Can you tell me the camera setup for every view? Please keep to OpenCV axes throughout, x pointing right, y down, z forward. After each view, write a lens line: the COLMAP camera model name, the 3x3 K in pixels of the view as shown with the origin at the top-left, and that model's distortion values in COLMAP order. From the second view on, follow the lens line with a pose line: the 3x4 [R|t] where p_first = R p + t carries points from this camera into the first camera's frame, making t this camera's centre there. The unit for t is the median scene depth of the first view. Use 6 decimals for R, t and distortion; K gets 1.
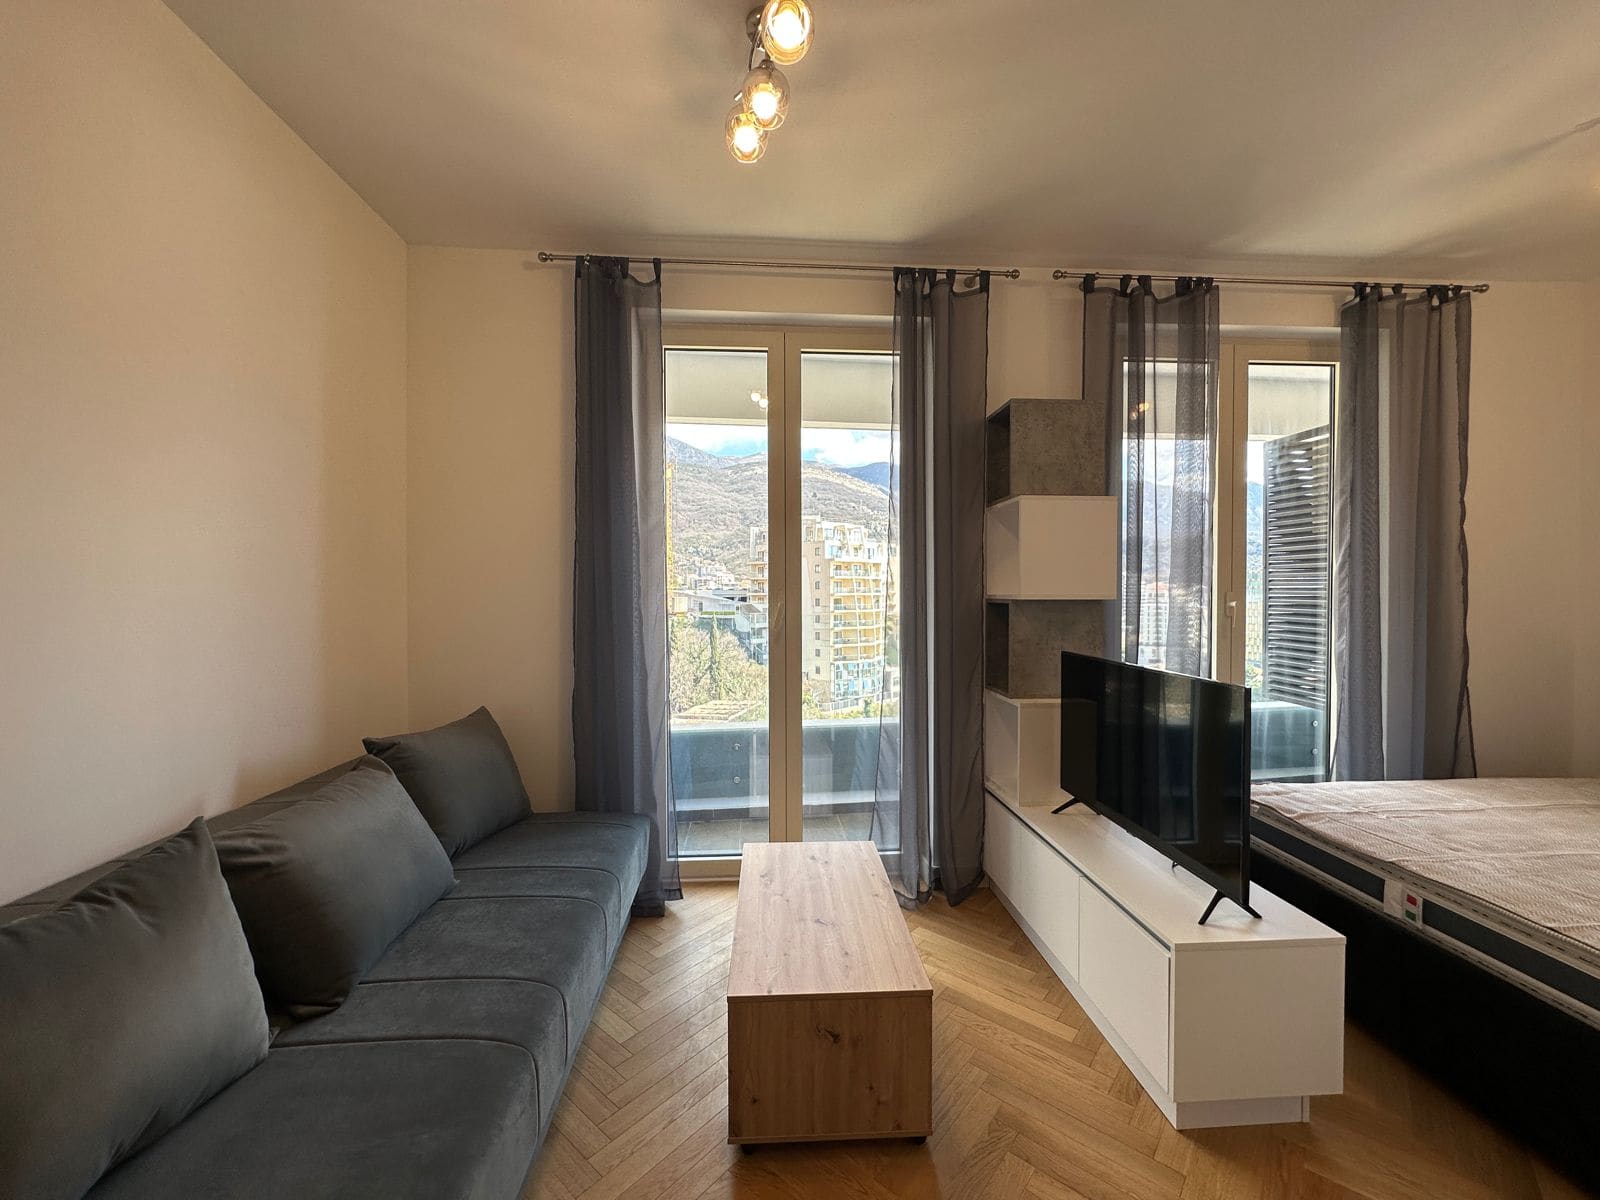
lens RADIAL K [[637.3, 0, 795.4], [0, 637.3, 600.9], [0, 0, 1]] dist [-0.001688, 0.000284]
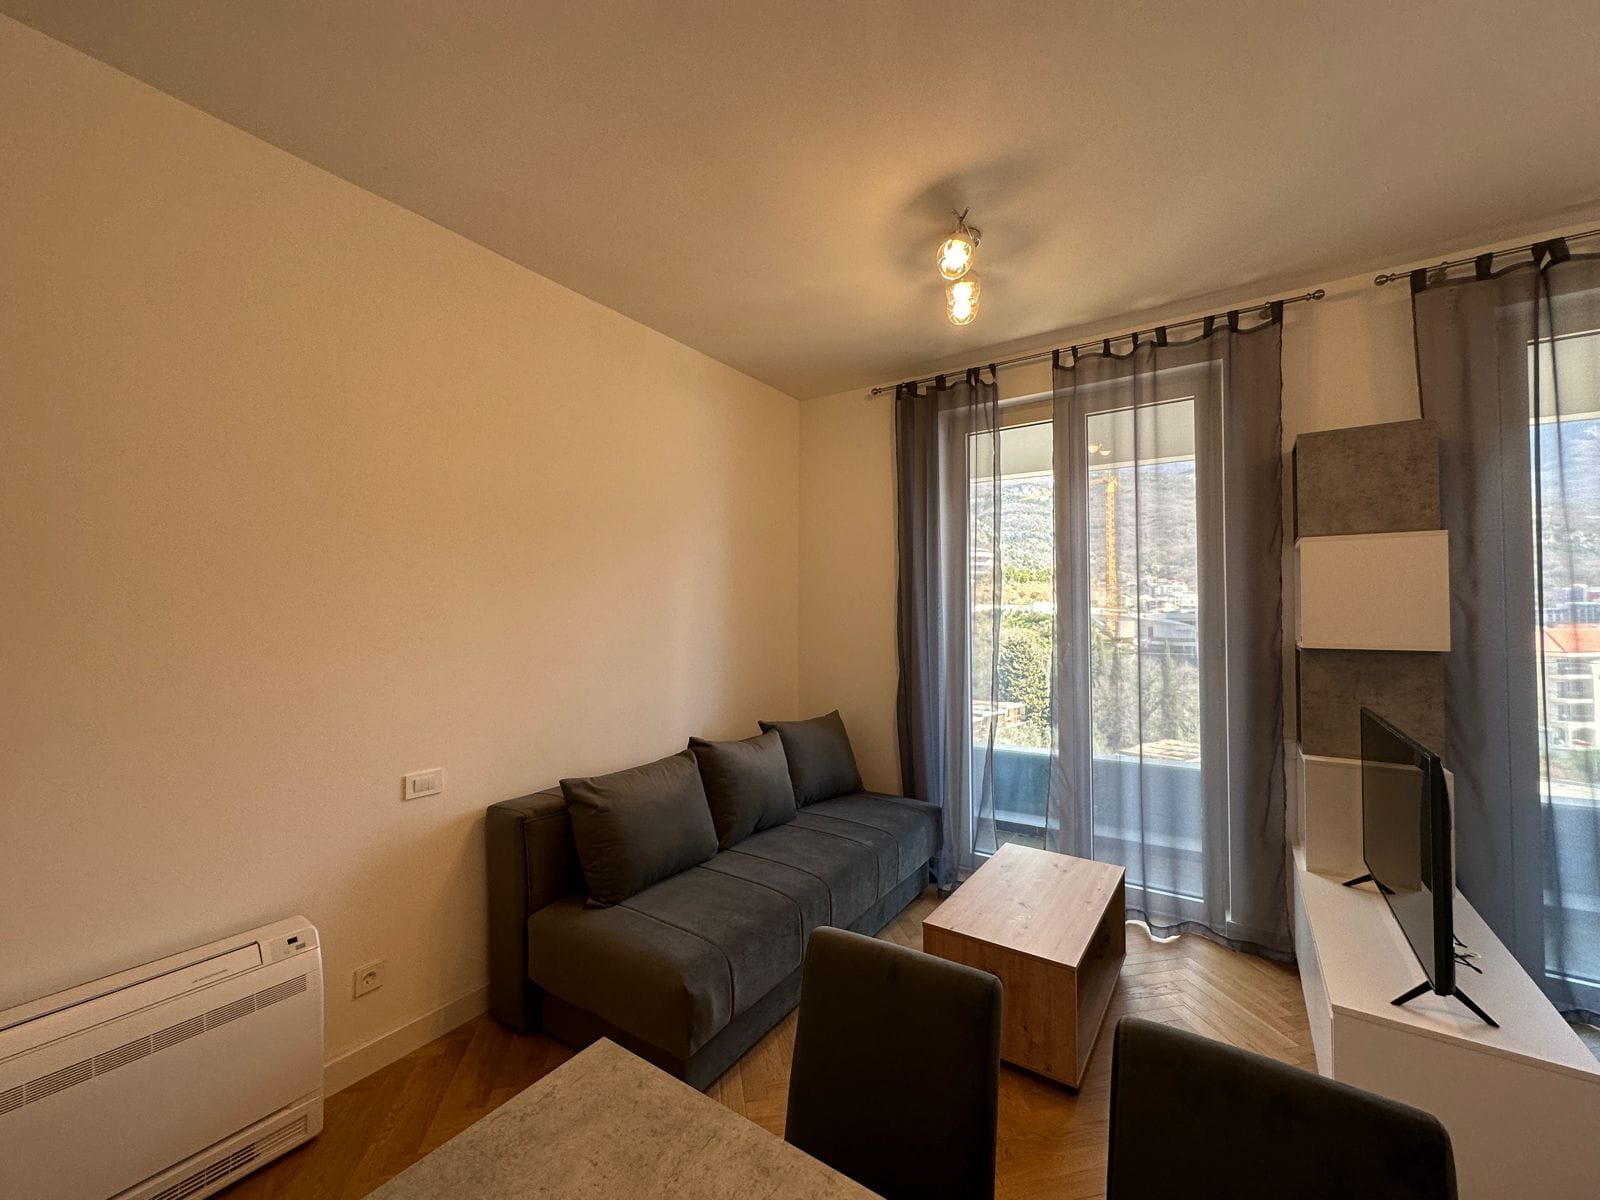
lens RADIAL K [[637.3, 0, 792.2], [0, 637.3, 599.8], [0, 0, 1]] dist [-0.001688, 0.000284]
pose [[0.781747, -0.014999, -0.623415, 0.318474], [-0.007861, 0.999394, -0.033902, -0.032304], [0.623546, 0.031403, 0.781156, -0.187539]]
